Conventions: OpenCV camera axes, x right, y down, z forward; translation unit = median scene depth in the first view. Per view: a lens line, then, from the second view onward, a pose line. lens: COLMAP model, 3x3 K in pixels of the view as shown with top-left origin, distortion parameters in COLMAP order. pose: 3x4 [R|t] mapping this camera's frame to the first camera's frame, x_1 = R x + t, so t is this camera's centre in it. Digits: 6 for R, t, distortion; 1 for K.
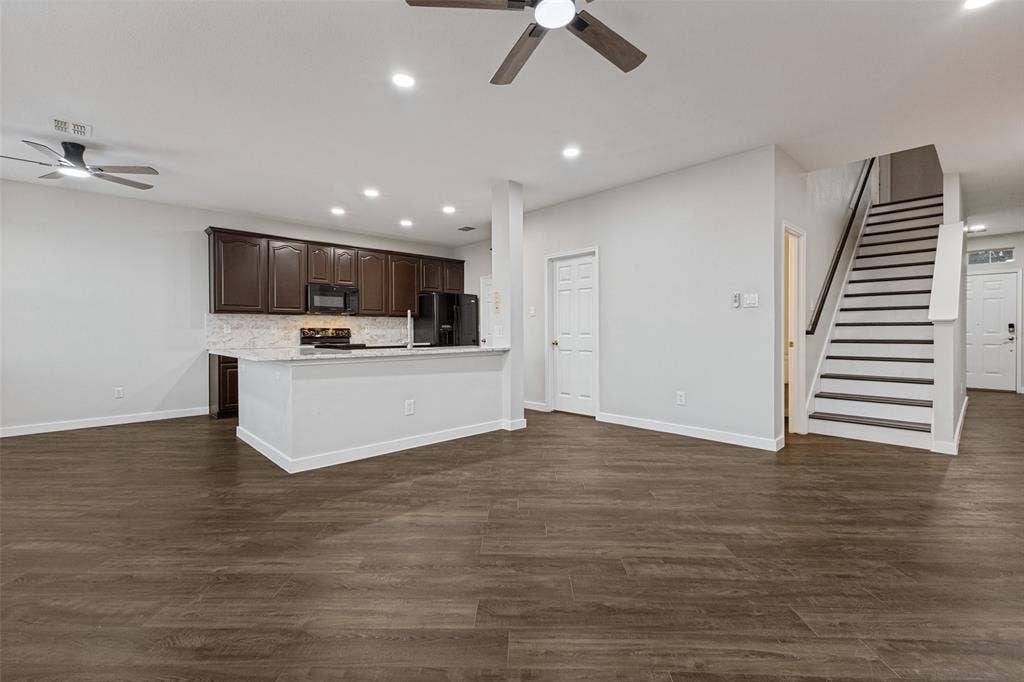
lens RADIAL K [[447.8, 0, 512.2], [0, 447.8, 336.2], [0, 0, 1]] dist [0.022154, -0.000108]
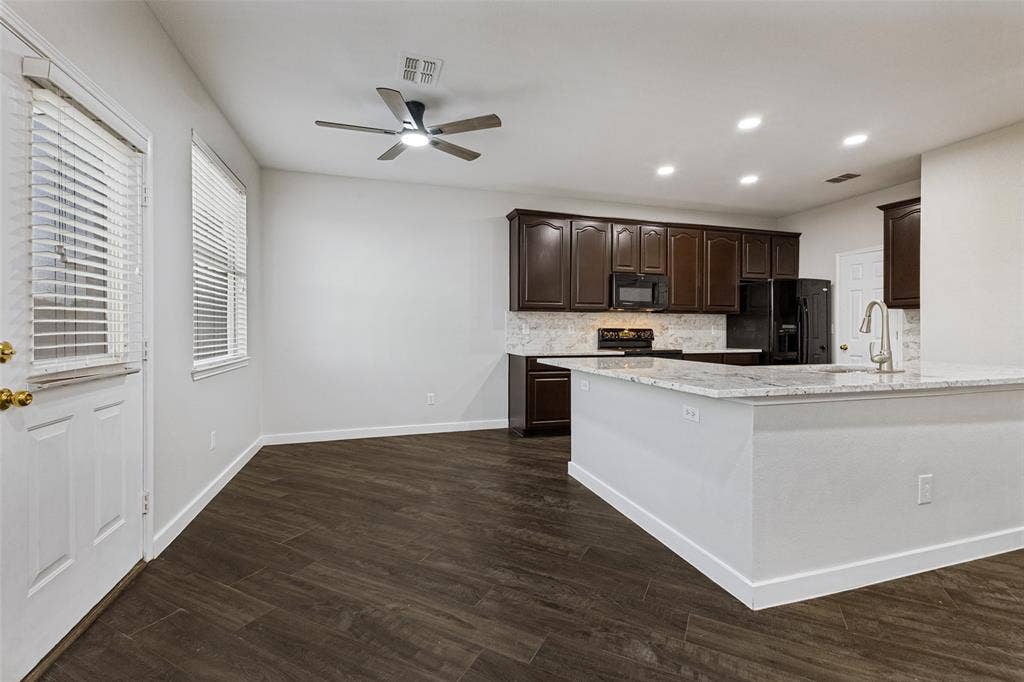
lens RADIAL K [[447.8, 0, 517.8], [0, 447.8, 339.9], [0, 0, 1]] dist [0.022154, -0.000108]
pose [[0.908141, 0.015870, -0.418364, -0.271994], [-0.010838, 0.999838, 0.014402, -0.007681], [0.418525, -0.008545, 0.908165, 0.209397]]
